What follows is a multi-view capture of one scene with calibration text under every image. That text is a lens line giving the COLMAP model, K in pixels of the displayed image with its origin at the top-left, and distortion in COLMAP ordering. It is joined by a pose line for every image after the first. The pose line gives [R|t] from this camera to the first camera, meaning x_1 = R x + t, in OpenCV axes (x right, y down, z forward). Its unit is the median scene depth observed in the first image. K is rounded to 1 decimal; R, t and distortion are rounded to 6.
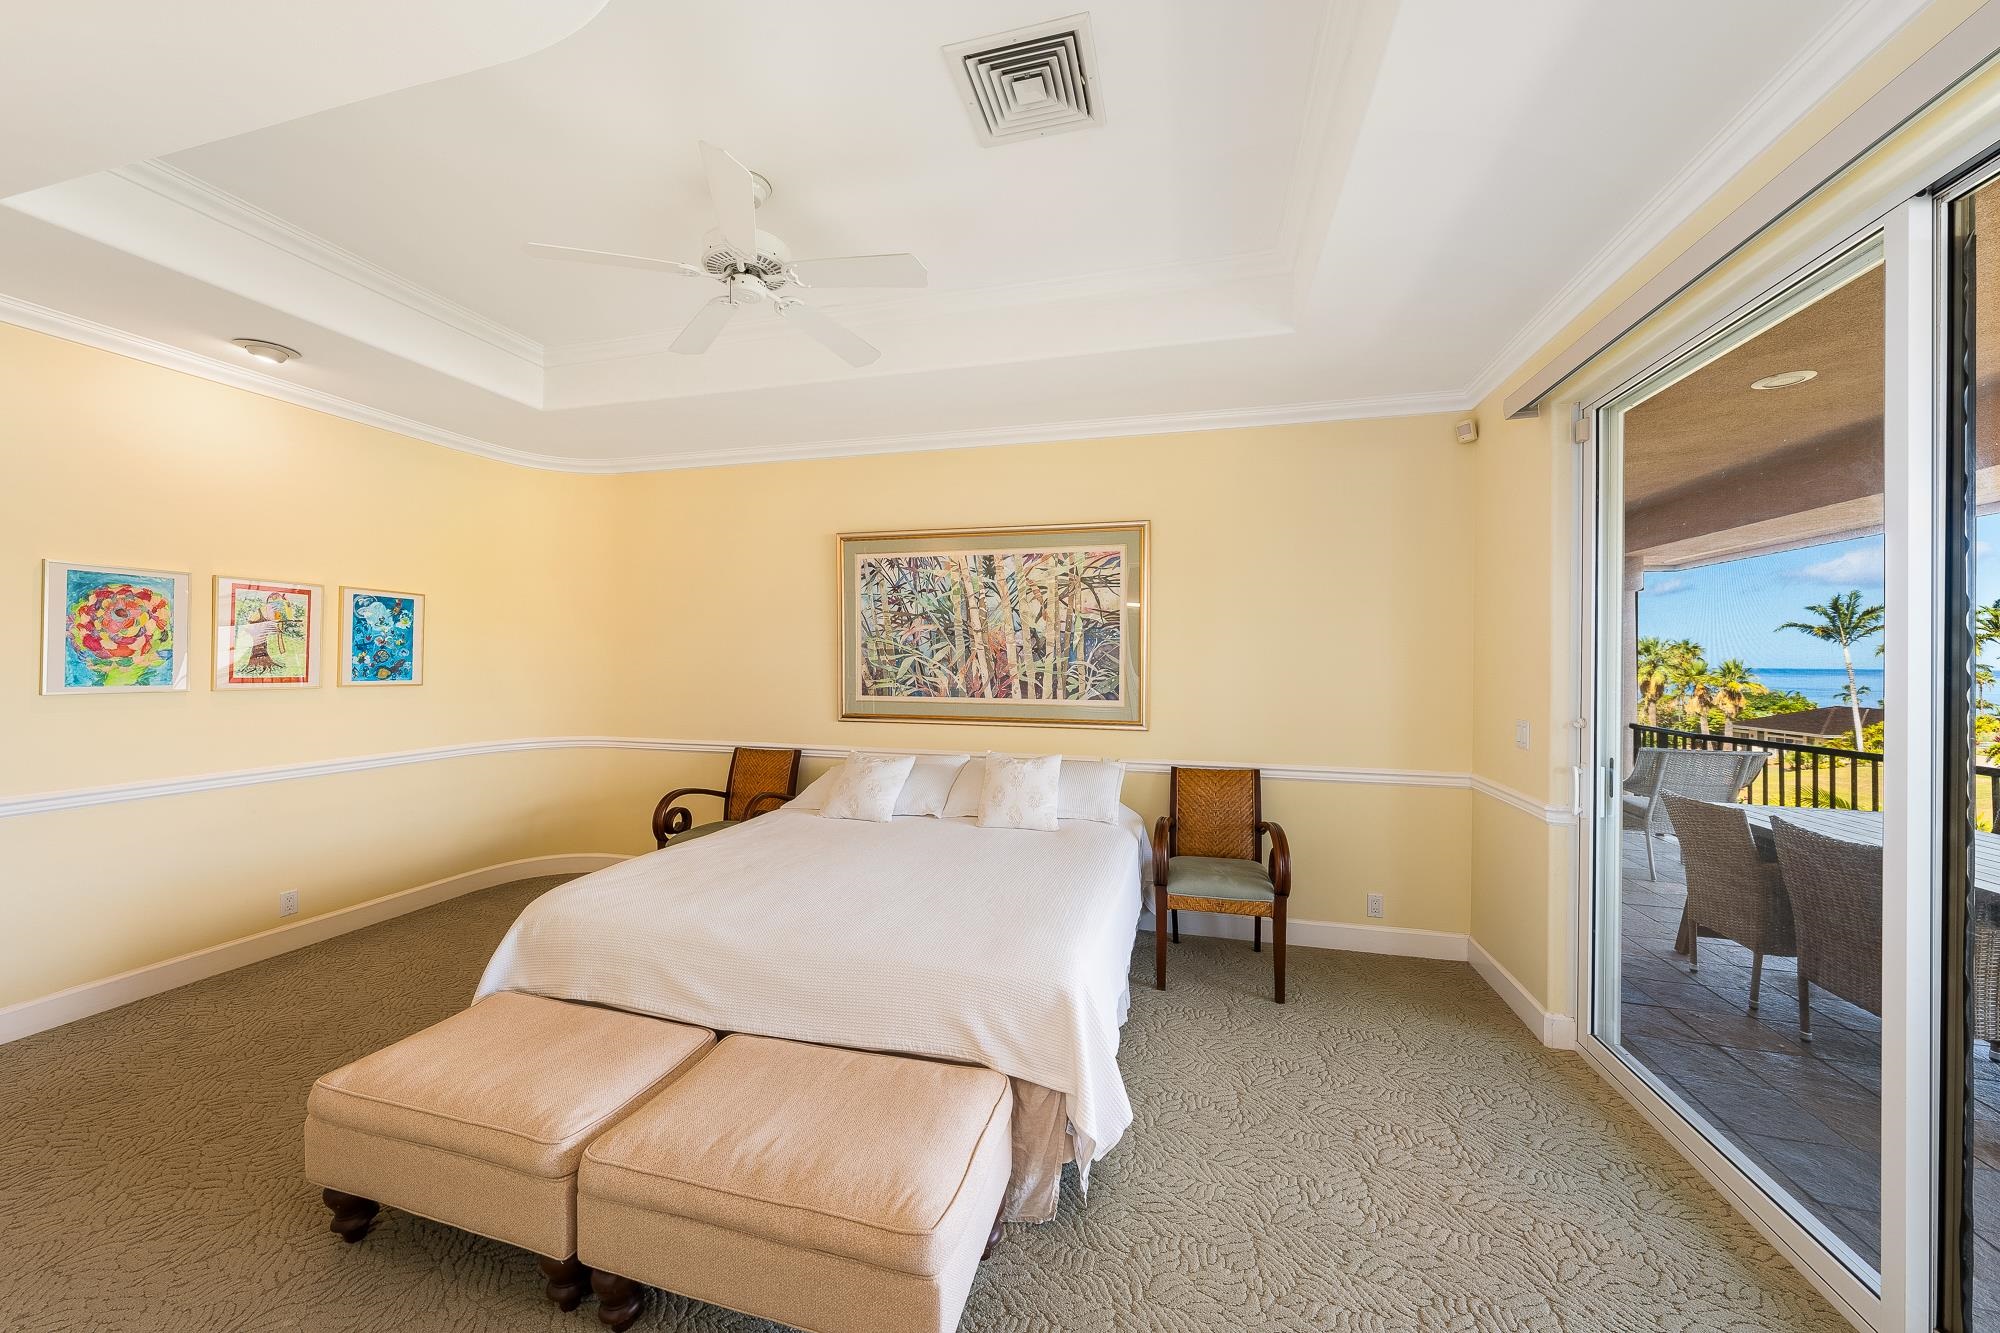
lens RADIAL K [[707.7, 0, 997.0], [0, 707.7, 660.9], [0, 0, 1]] dist [0.000309, 0.000246]
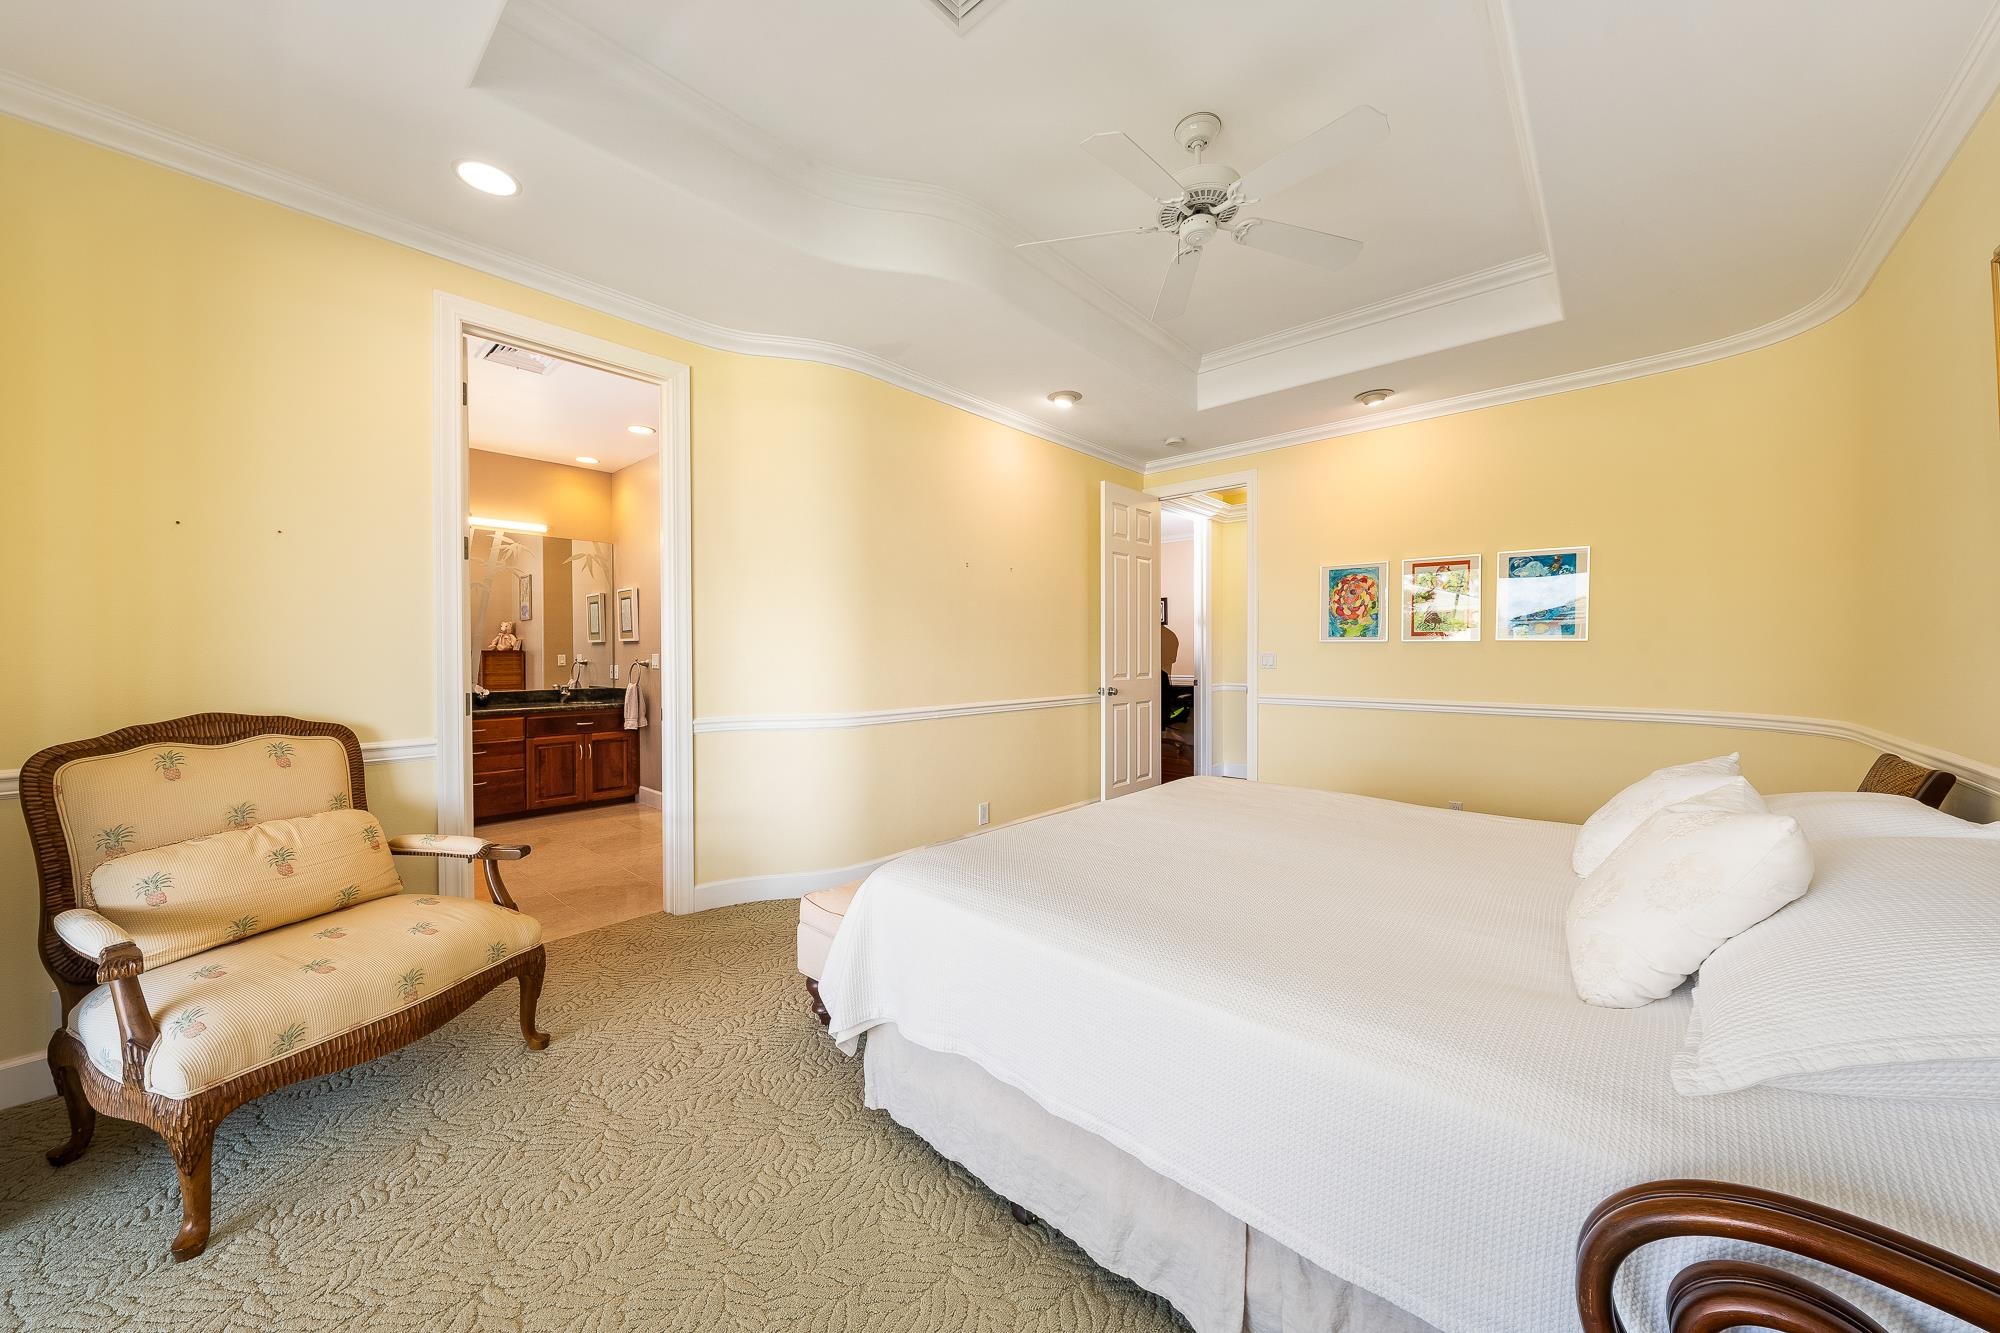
lens RADIAL K [[707.7, 0, 1003.9], [0, 707.7, 663.3], [0, 0, 1]] dist [0.000309, 0.000246]
pose [[-0.436454, -0.004900, -0.899713, 0.558383], [-0.008499, 0.999963, -0.001323, 0.101423], [0.899686, 0.007069, -0.436479, 0.962444]]
